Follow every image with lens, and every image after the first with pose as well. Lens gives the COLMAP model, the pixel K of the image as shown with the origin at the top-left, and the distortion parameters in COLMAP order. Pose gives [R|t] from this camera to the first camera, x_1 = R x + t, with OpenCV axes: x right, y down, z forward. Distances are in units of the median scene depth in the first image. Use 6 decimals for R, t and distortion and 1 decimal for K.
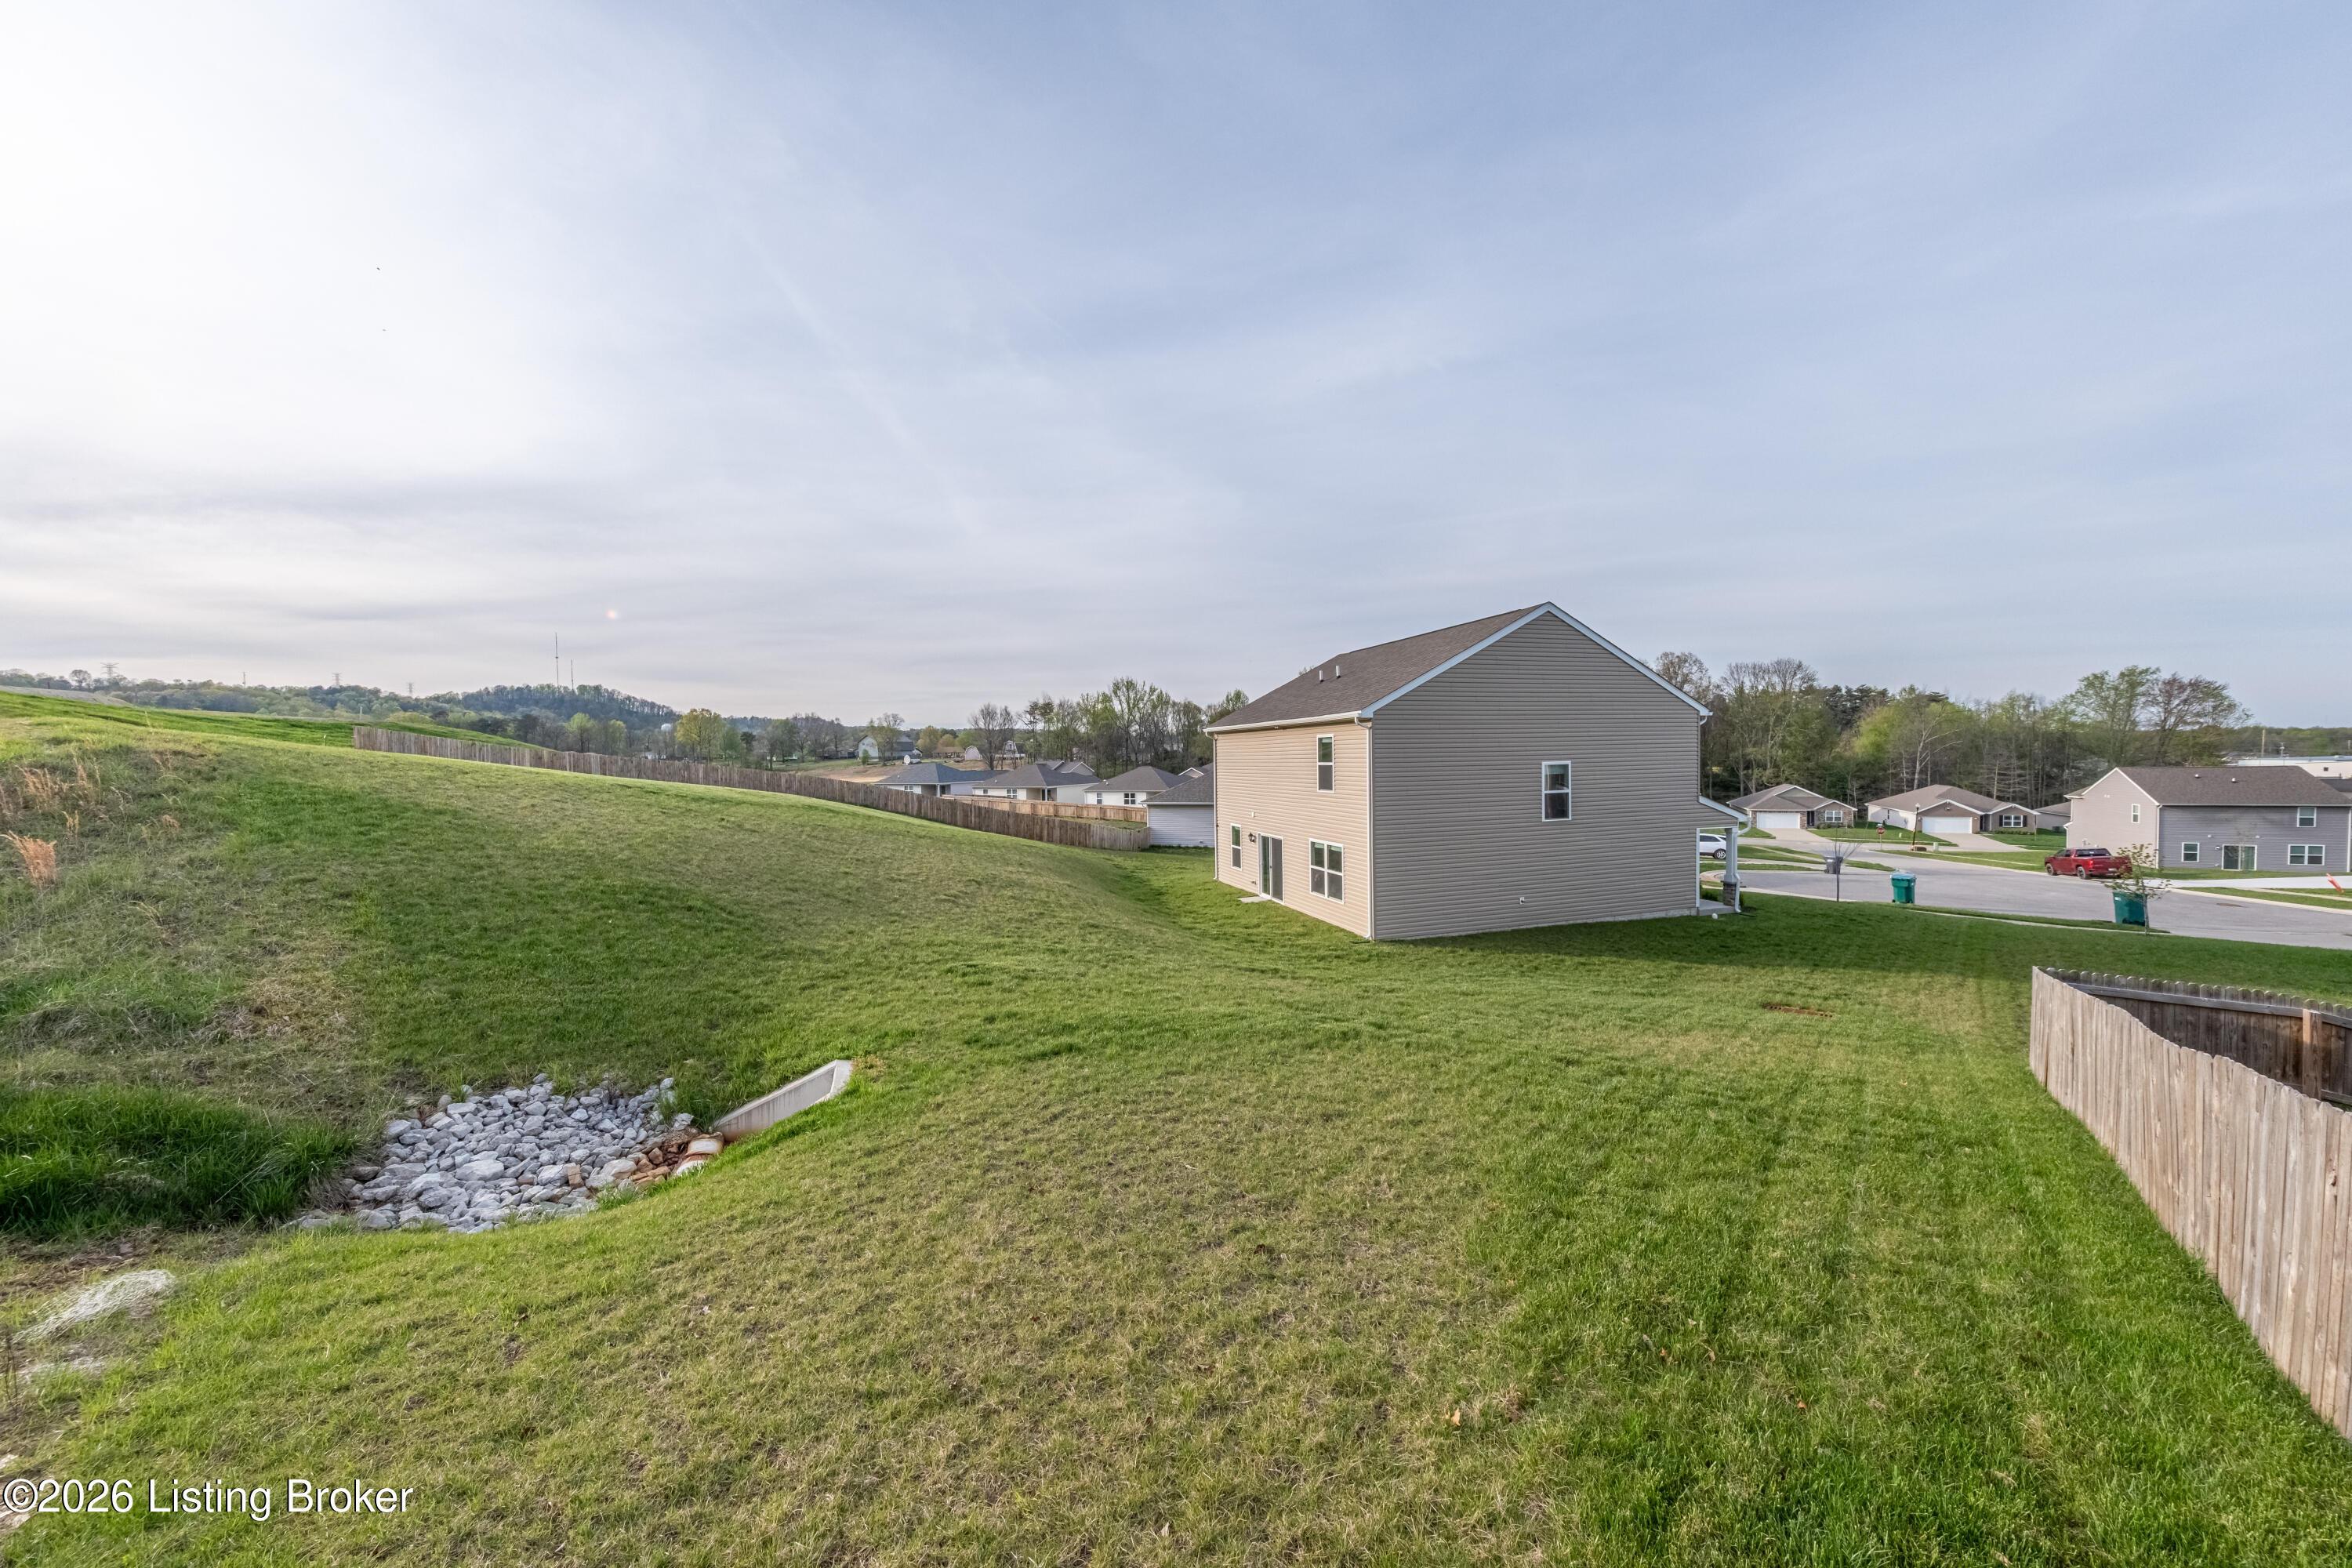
lens RADIAL K [[769.5, 0, 1176.0], [0, 769.5, 784.0], [0, 0, 1]] dist [-0.000709, -0.000038]
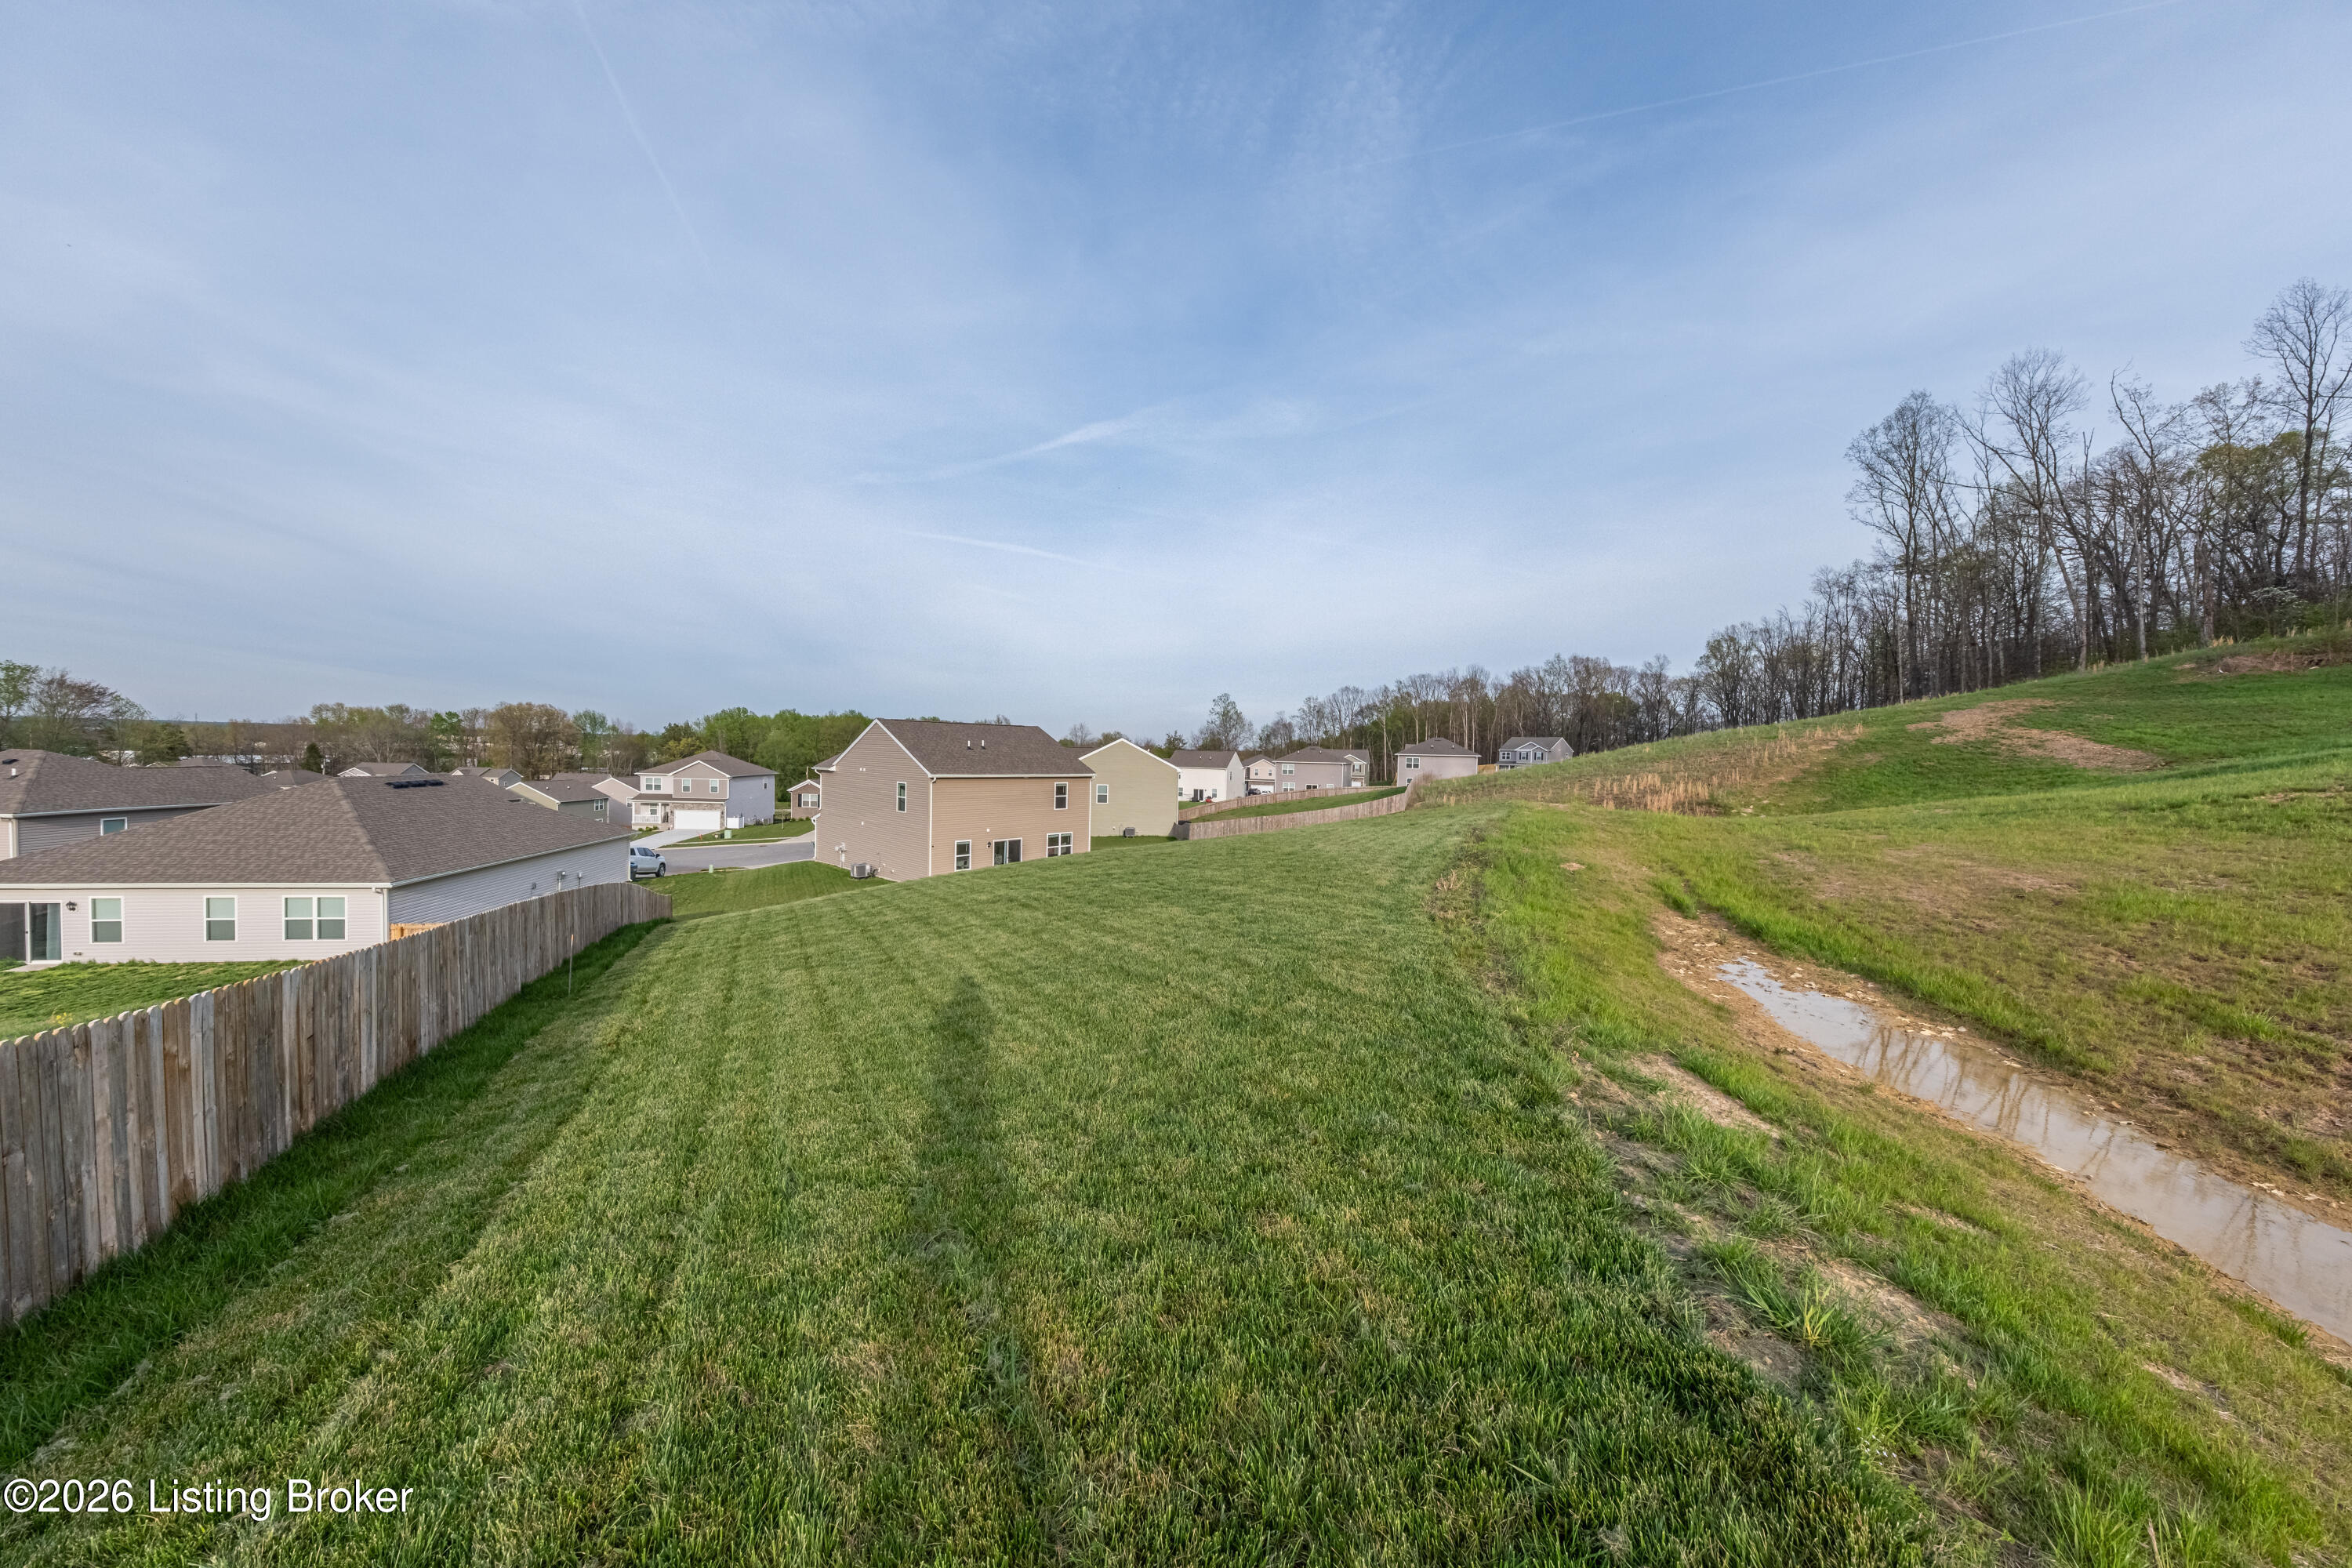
lens RADIAL K [[769.5, 0, 1176.0], [0, 769.5, 784.0], [0, 0, 1]] dist [-0.000709, -0.000038]
pose [[-0.479873, -0.025068, 0.876980, -1.697015], [0.016021, 0.999175, 0.037327, -0.124602], [-0.877192, 0.031962, -0.479075, 1.623511]]
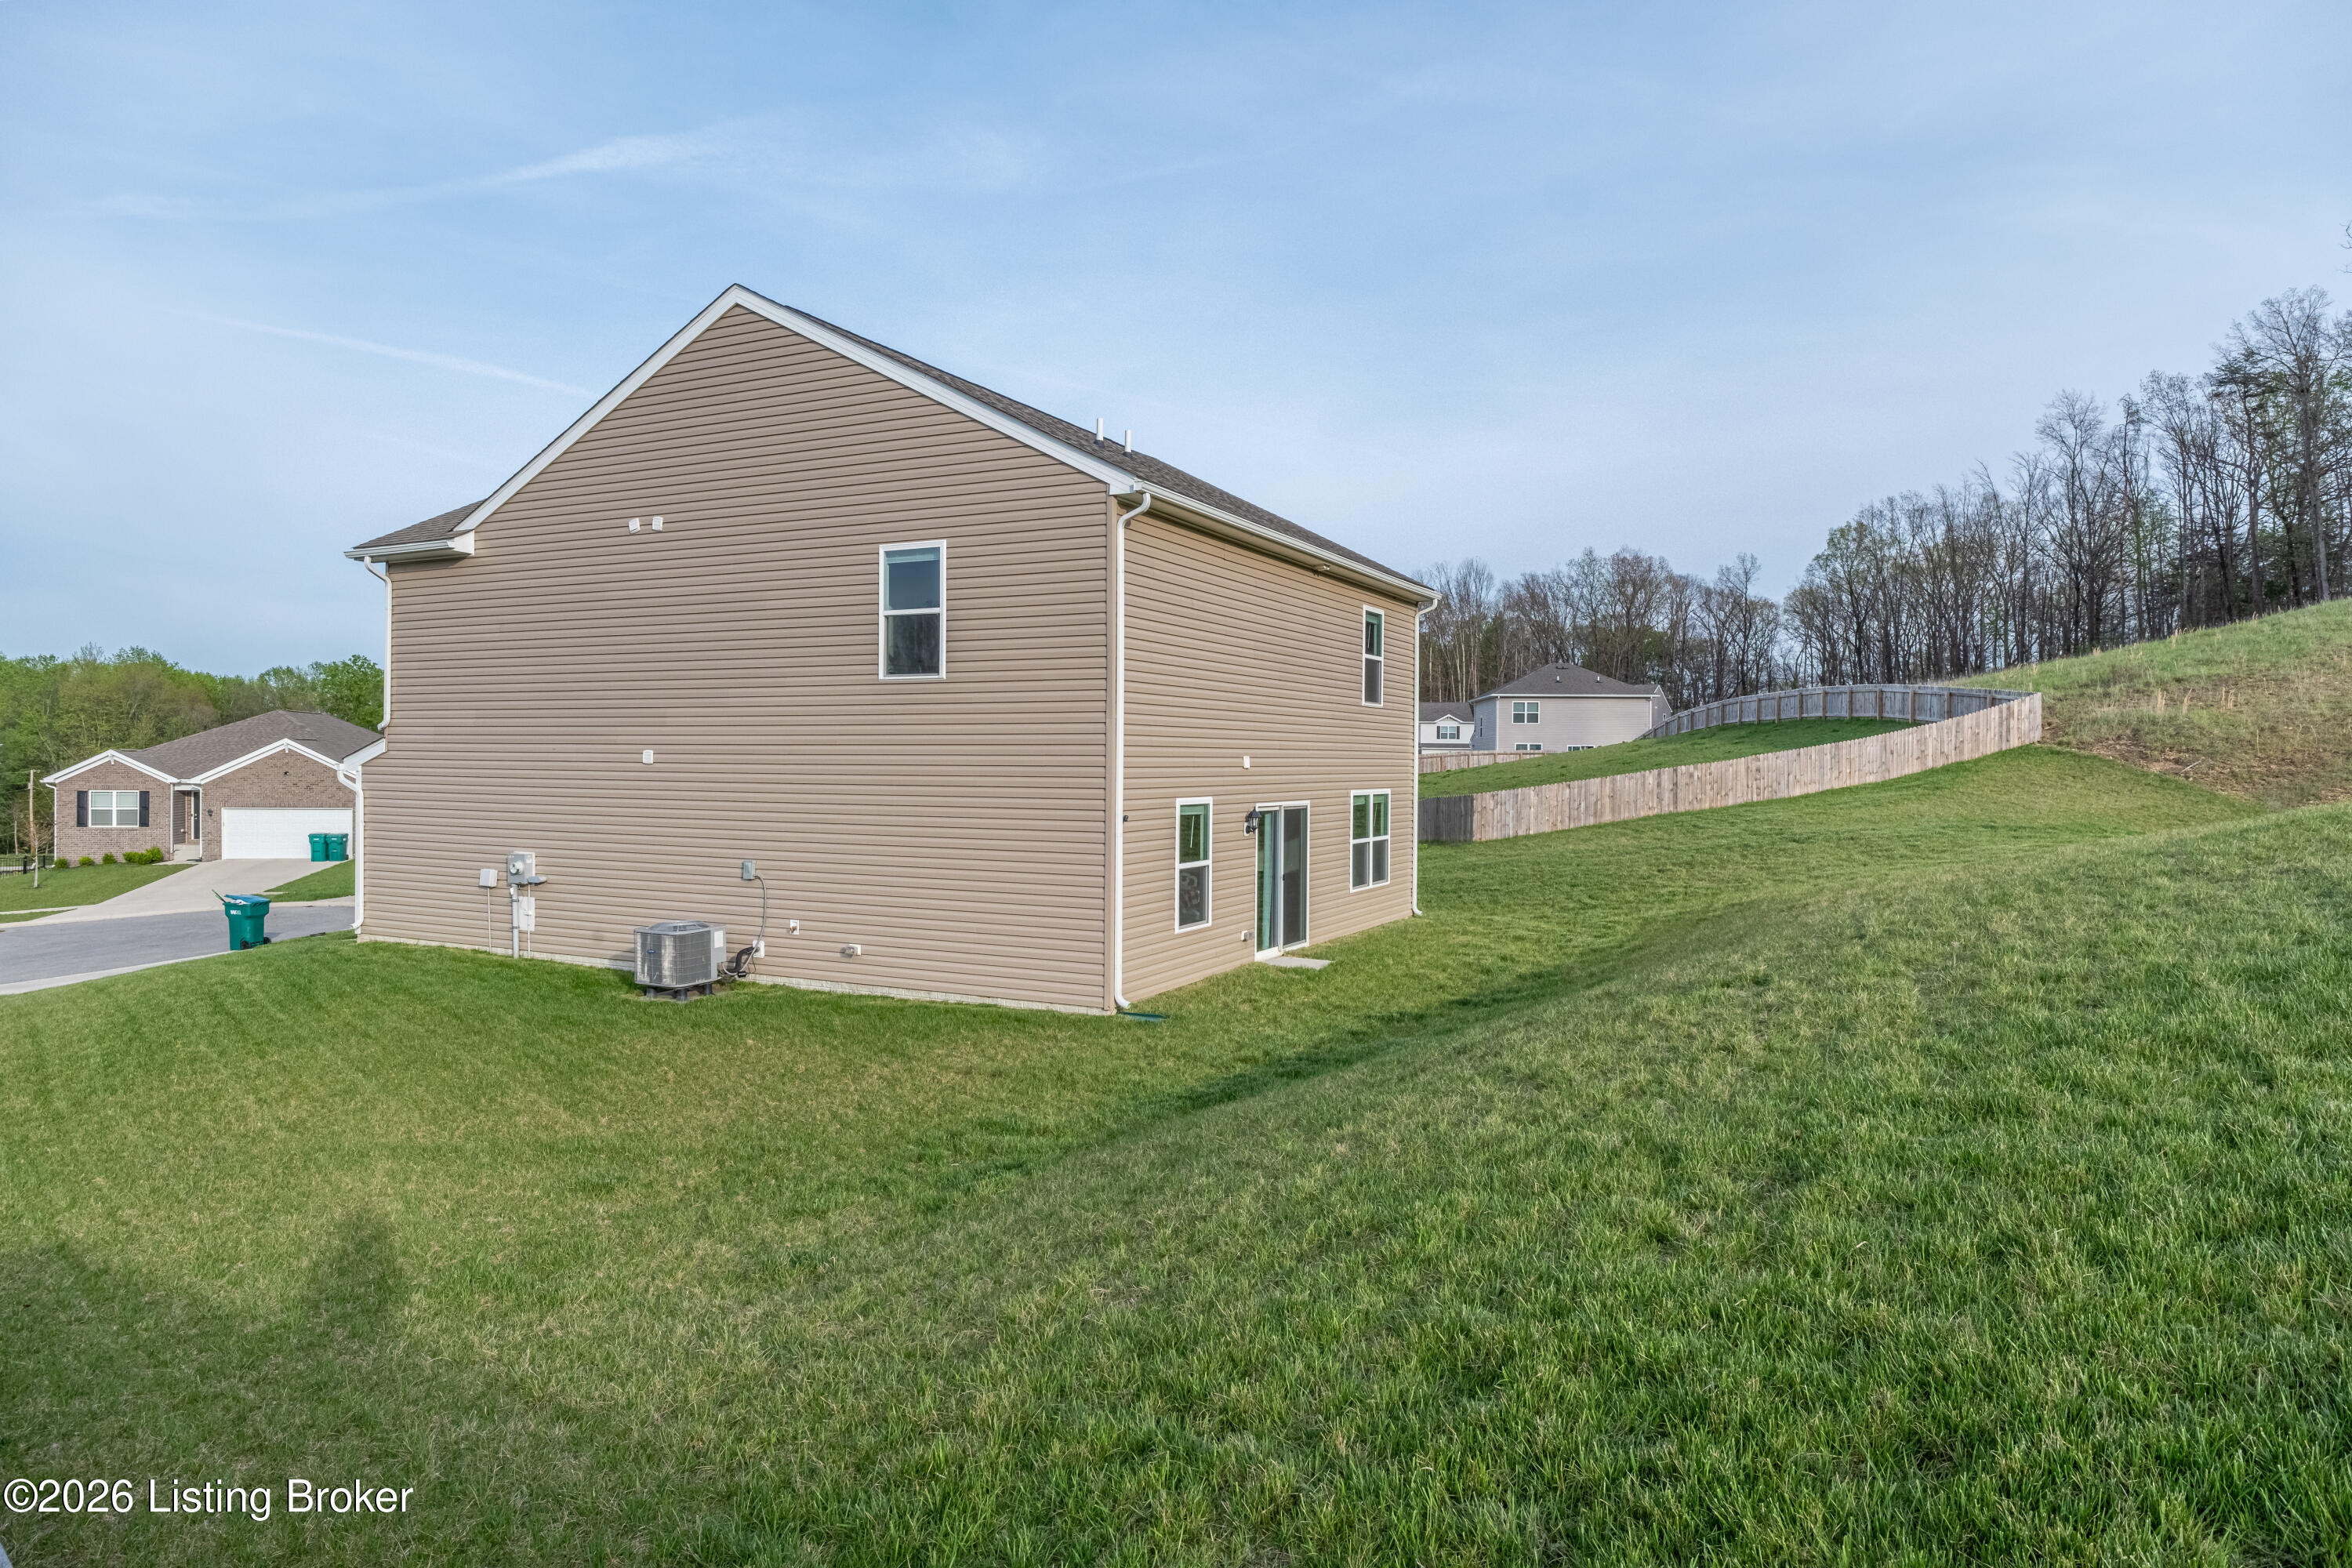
lens RADIAL K [[1374.9, 0, 1176.0], [0, 1374.9, 784.0], [0, 0, 1]] dist [0.021150, -0.000072]
pose [[-0.684996, 0.001107, 0.728546, -0.440018], [0.029555, 0.999218, 0.026270, 0.035421], [-0.727947, 0.039526, -0.684493, 1.716731]]
